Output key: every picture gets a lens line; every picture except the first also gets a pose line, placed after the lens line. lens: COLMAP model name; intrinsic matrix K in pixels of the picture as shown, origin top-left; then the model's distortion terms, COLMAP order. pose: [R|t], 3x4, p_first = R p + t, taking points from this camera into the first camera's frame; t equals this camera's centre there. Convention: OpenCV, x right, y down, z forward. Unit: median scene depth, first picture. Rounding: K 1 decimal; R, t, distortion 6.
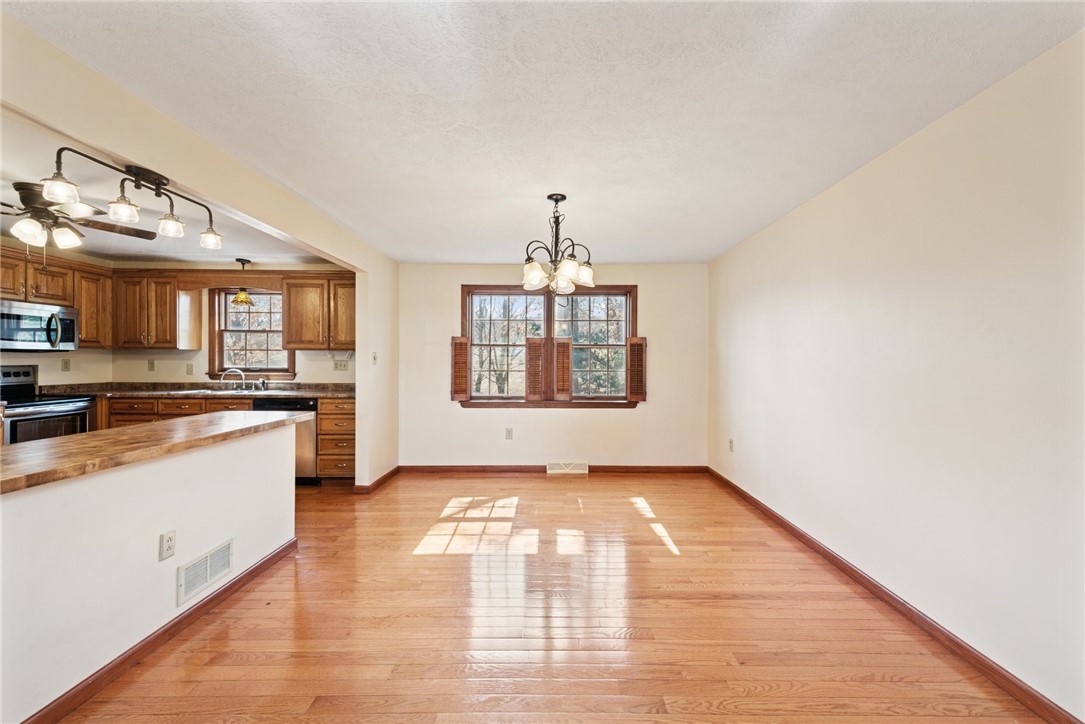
lens RADIAL K [[437.7, 0, 548.9], [0, 437.7, 360.7], [0, 0, 1]] dist [0.015721, -0.002854]
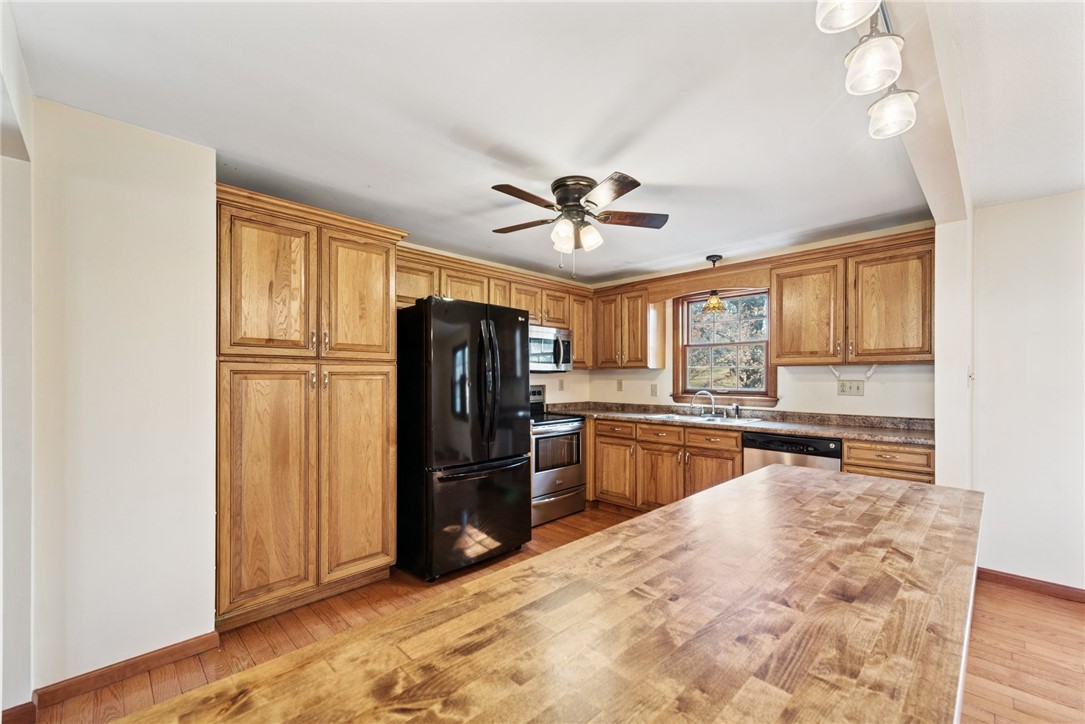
lens RADIAL K [[437.7, 0, 551.8], [0, 437.7, 380.9], [0, 0, 1]] dist [0.015721, -0.002854]
pose [[0.710400, 0.000262, -0.703798, -0.343251], [0.001984, 0.999995, 0.002375, -0.002439], [0.703796, -0.003084, 0.710396, 0.220362]]
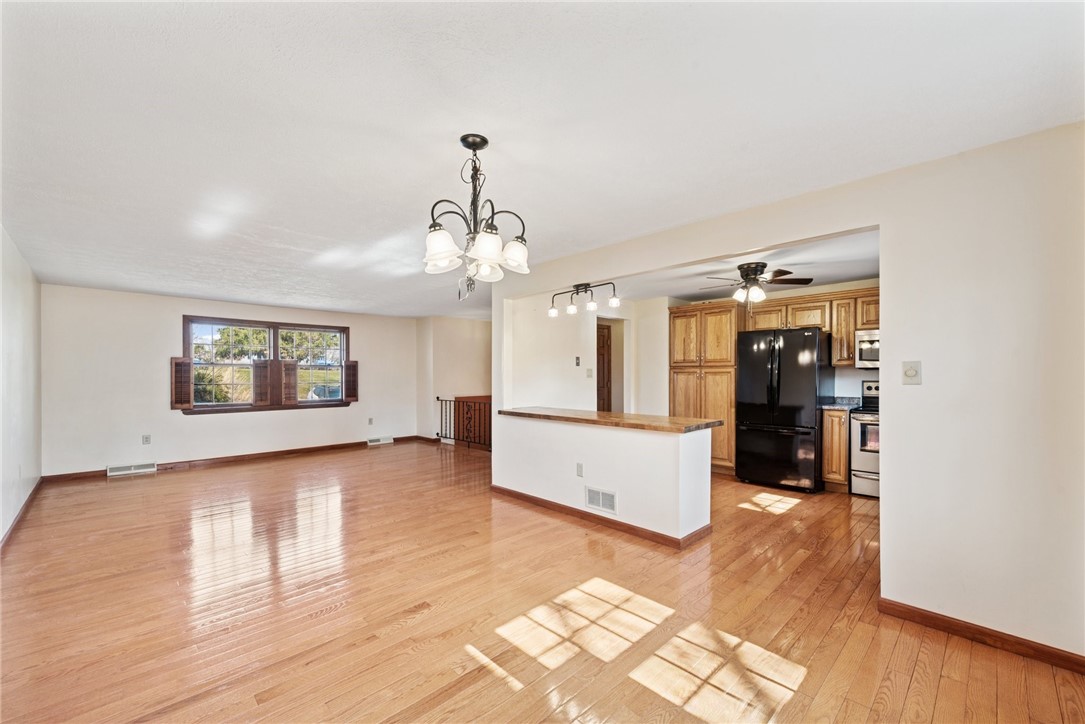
lens RADIAL K [[437.7, 0, 553.7], [0, 437.7, 376.1], [0, 0, 1]] dist [0.015721, -0.002854]
pose [[-0.699484, -0.001175, -0.714647, 0.259430], [-0.002647, 0.999996, 0.000946, -0.001146], [0.714643, 0.002553, -0.699485, 0.962021]]
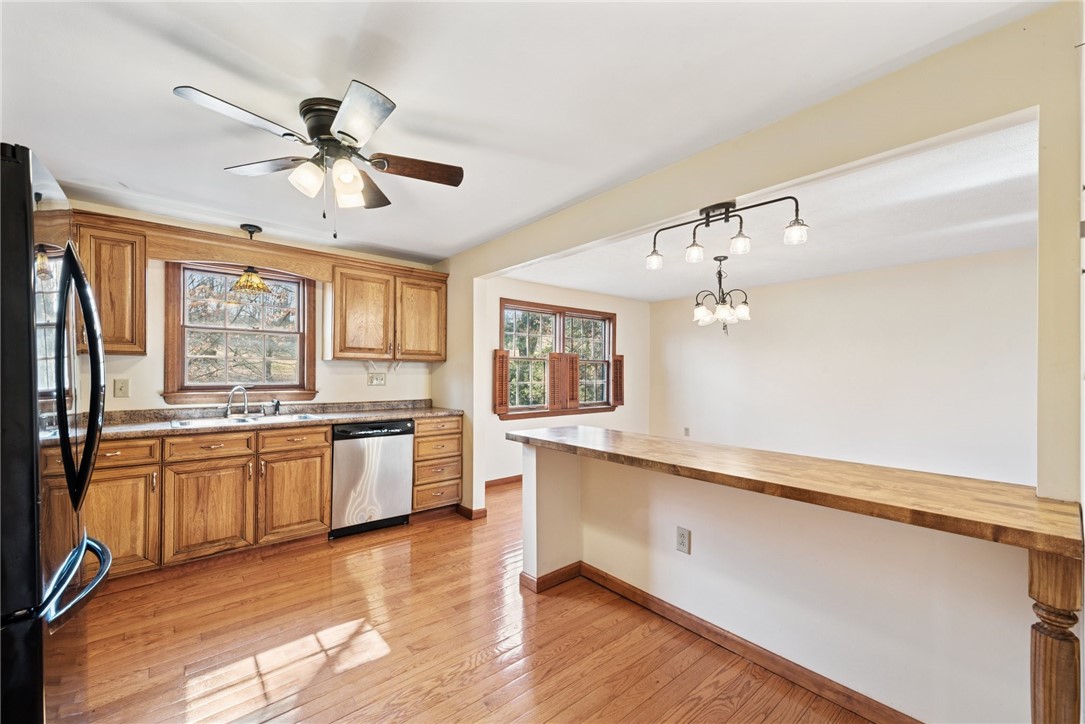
lens RADIAL K [[437.7, 0, 547.1], [0, 437.7, 370.7], [0, 0, 1]] dist [0.015721, -0.002854]
pose [[0.755269, 0.003395, 0.655406, -0.809659], [-0.001672, 0.999993, -0.003254, -0.003292], [-0.655413, 0.001362, 0.755269, 0.186009]]
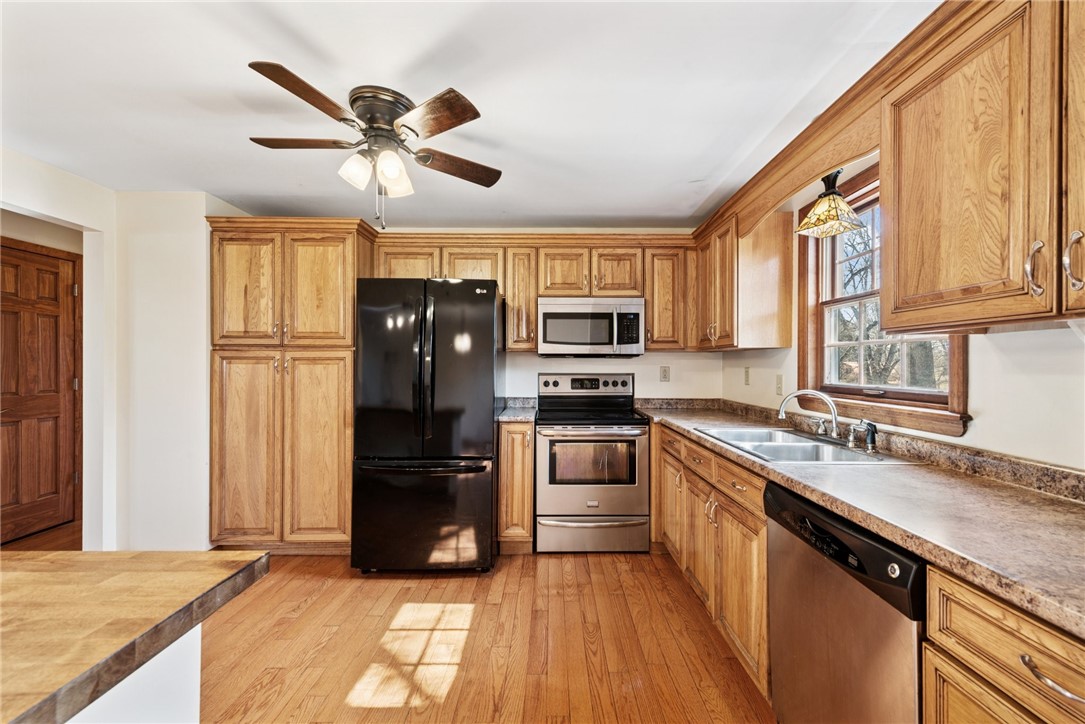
lens RADIAL K [[437.7, 0, 547.9], [0, 437.7, 367.2], [0, 0, 1]] dist [0.015721, -0.002854]
pose [[0.006395, 0.001350, -0.999979, -0.299109], [-0.004764, 0.999988, 0.001320, -0.001762], [0.999968, 0.004756, 0.006401, 0.757556]]
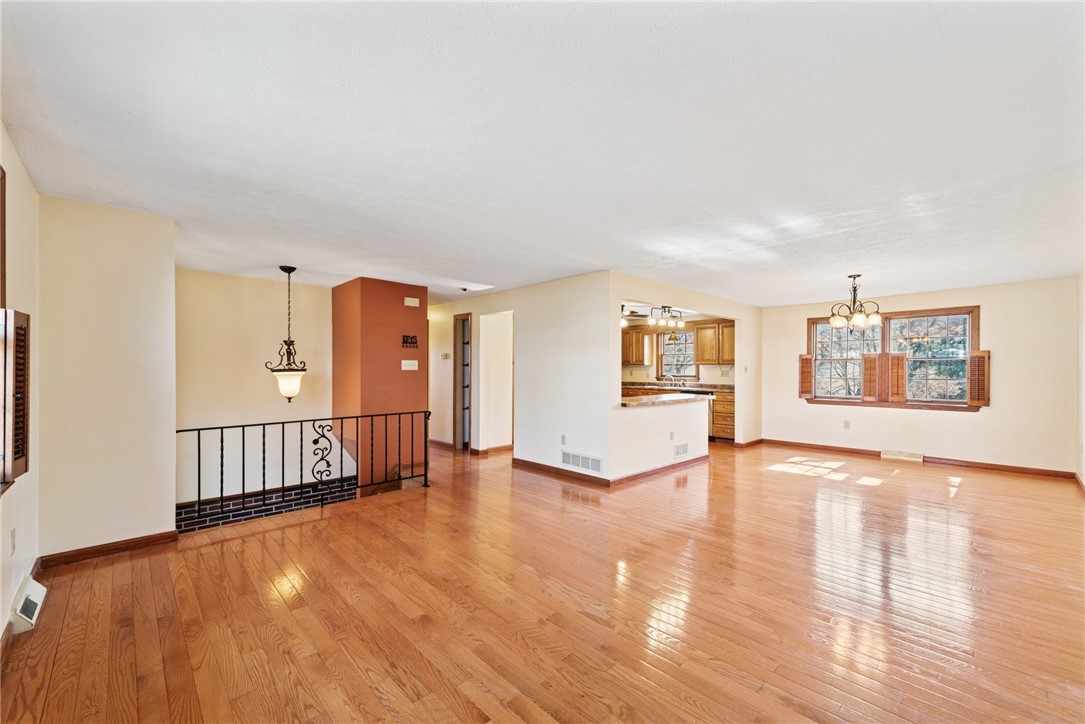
lens RADIAL K [[437.7, 0, 548.8], [0, 437.7, 370.7], [0, 0, 1]] dist [0.015721, -0.002854]
pose [[0.695462, -0.000370, -0.718563, 0.261771], [-0.000332, 1.000000, -0.000836, 0.001002], [0.718563, 0.000820, 0.695461, -0.652680]]
